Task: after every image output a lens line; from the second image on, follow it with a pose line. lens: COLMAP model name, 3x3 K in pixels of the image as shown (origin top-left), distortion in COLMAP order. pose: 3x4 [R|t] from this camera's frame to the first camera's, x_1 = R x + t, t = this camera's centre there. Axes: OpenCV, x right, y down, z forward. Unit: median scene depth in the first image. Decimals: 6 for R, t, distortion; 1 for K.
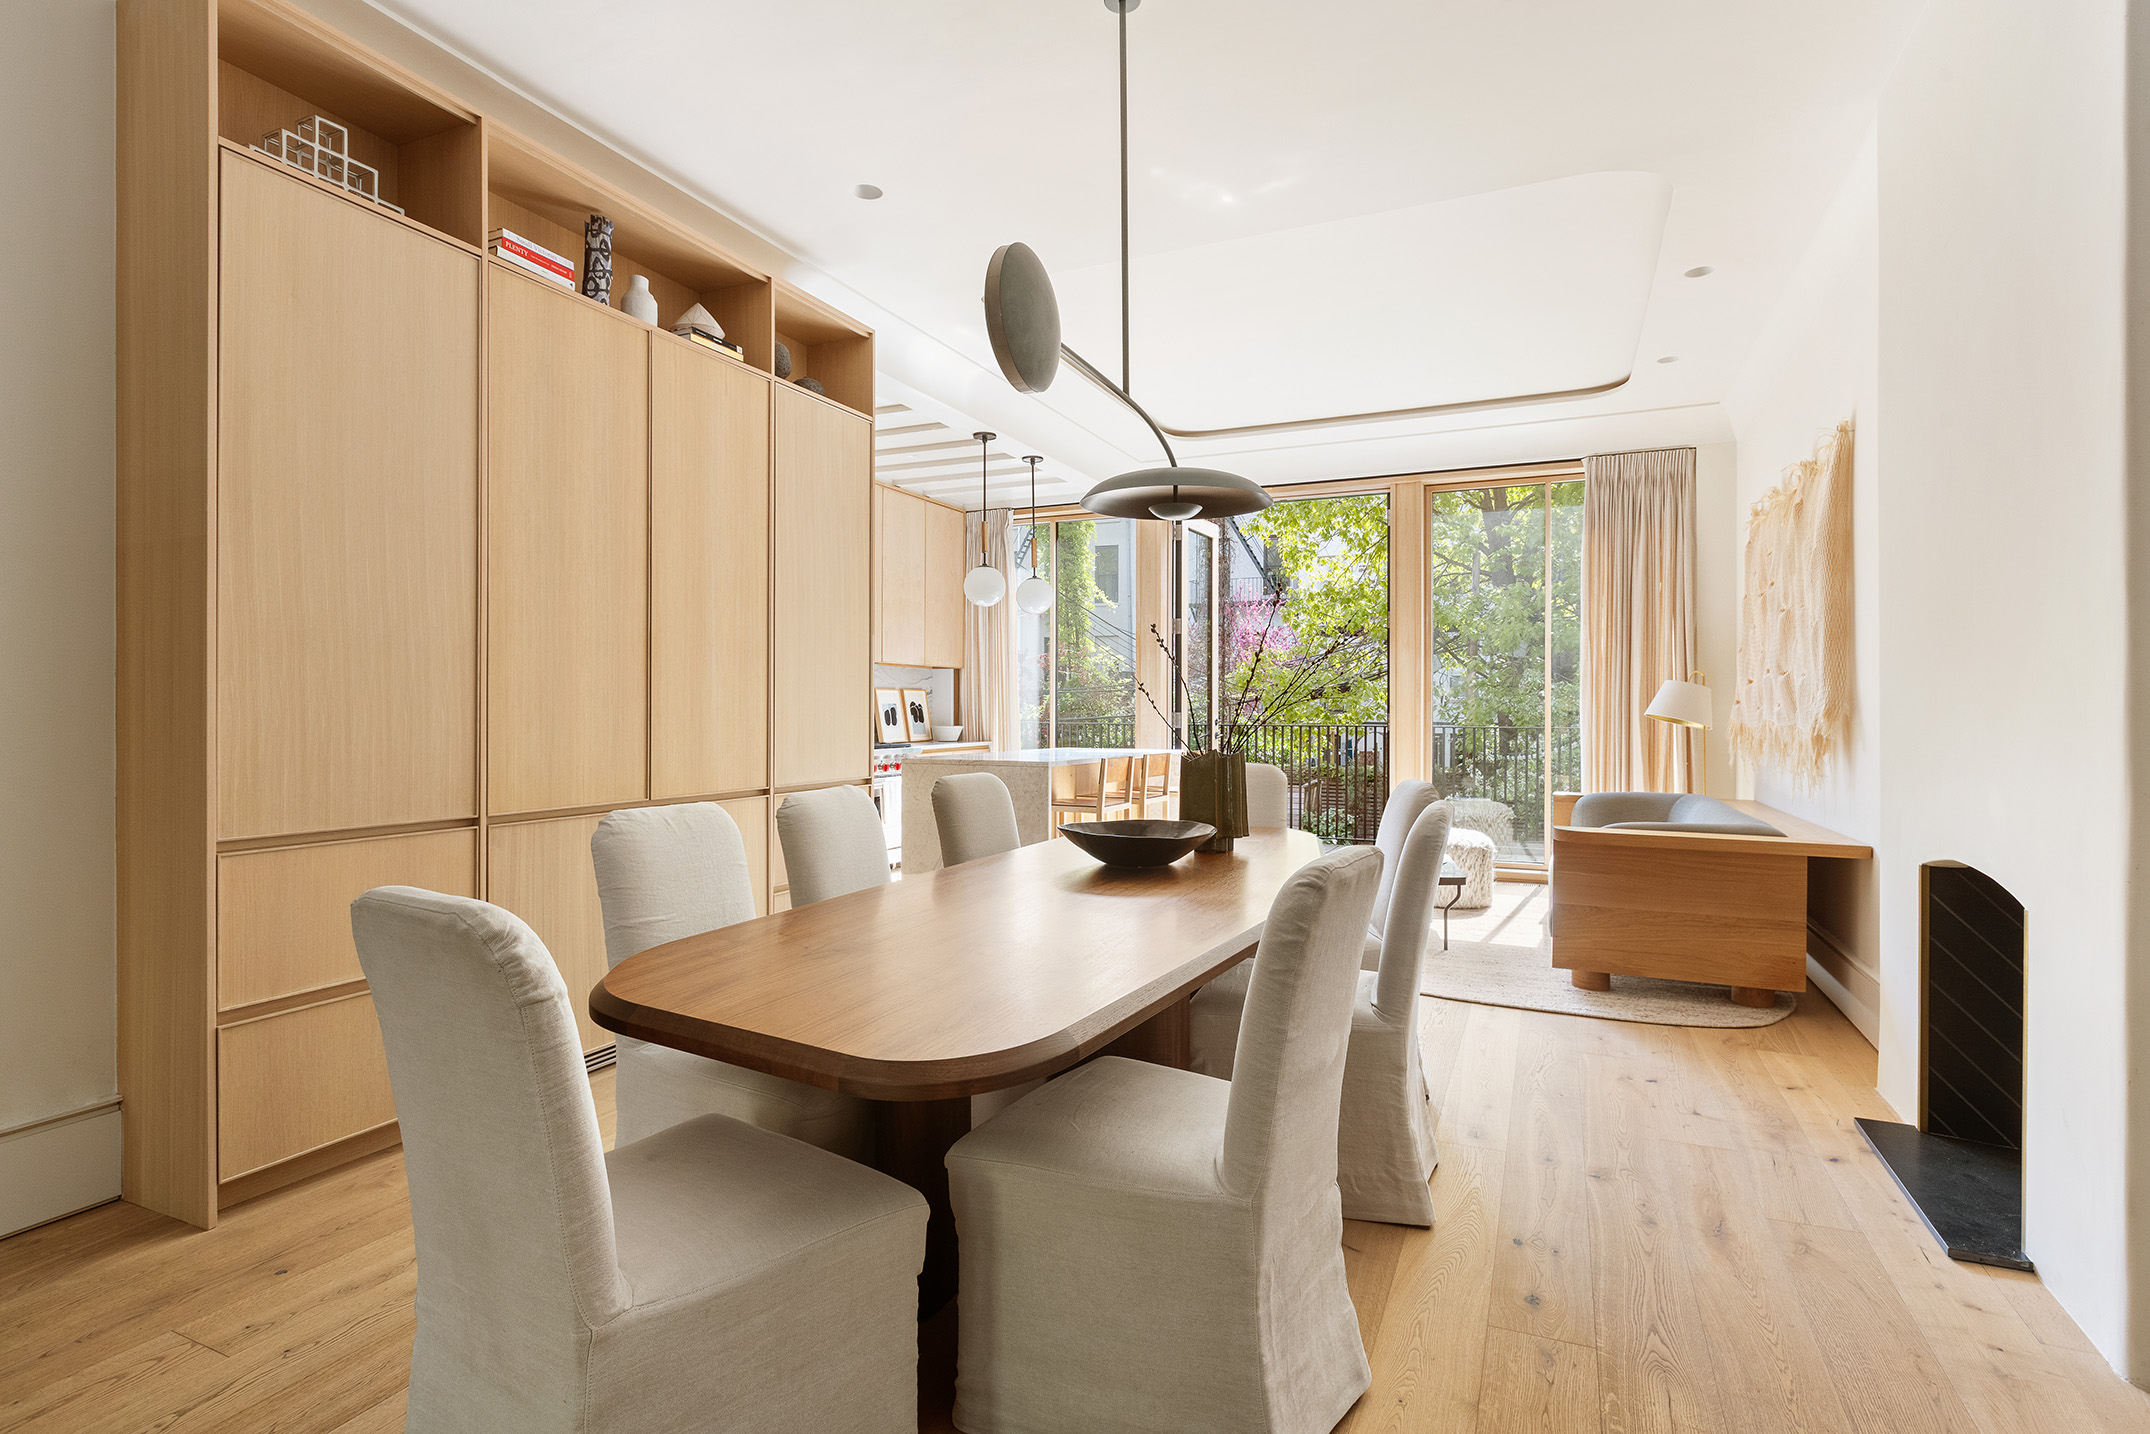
lens RADIAL K [[1092.9, 0, 1053.0], [0, 1092.9, 710.5], [0, 0, 1]] dist [0.002818, 0.000211]
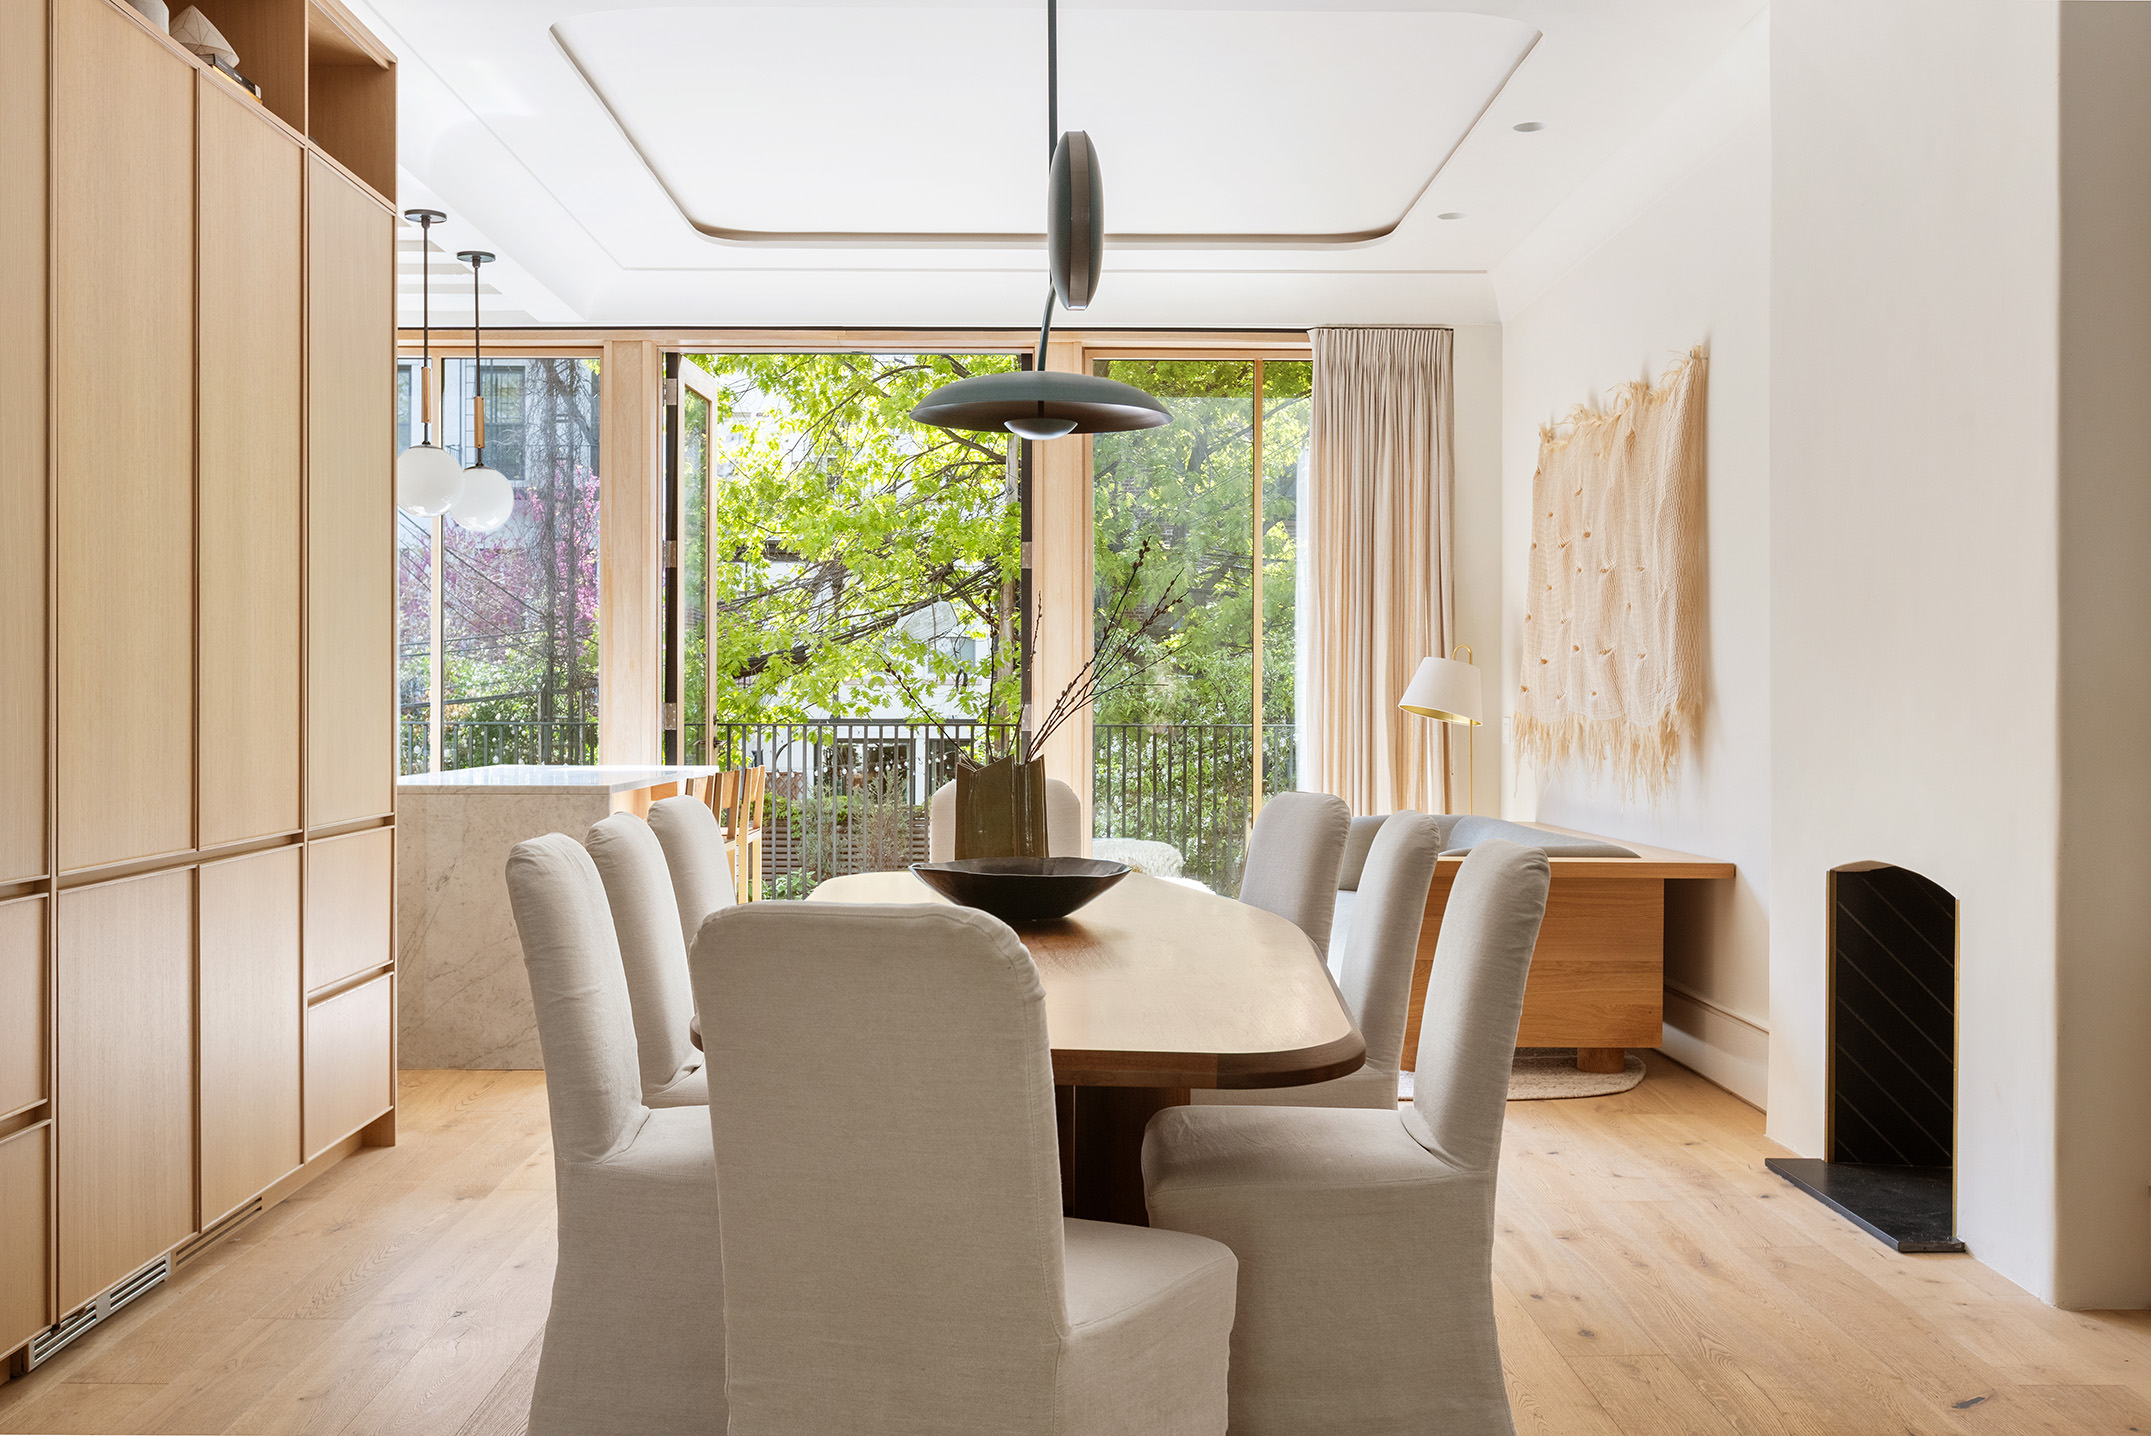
lens RADIAL K [[2123.9, 0, 1075.5], [0, 2123.9, 718.0], [0, 0, 1]] dist [-0.000566, 0.022601]
pose [[0.901756, -0.004140, 0.432225, -0.374947], [-0.000066, 0.999953, 0.009716, -0.002337], [-0.432245, -0.008789, 0.901713, -0.225329]]
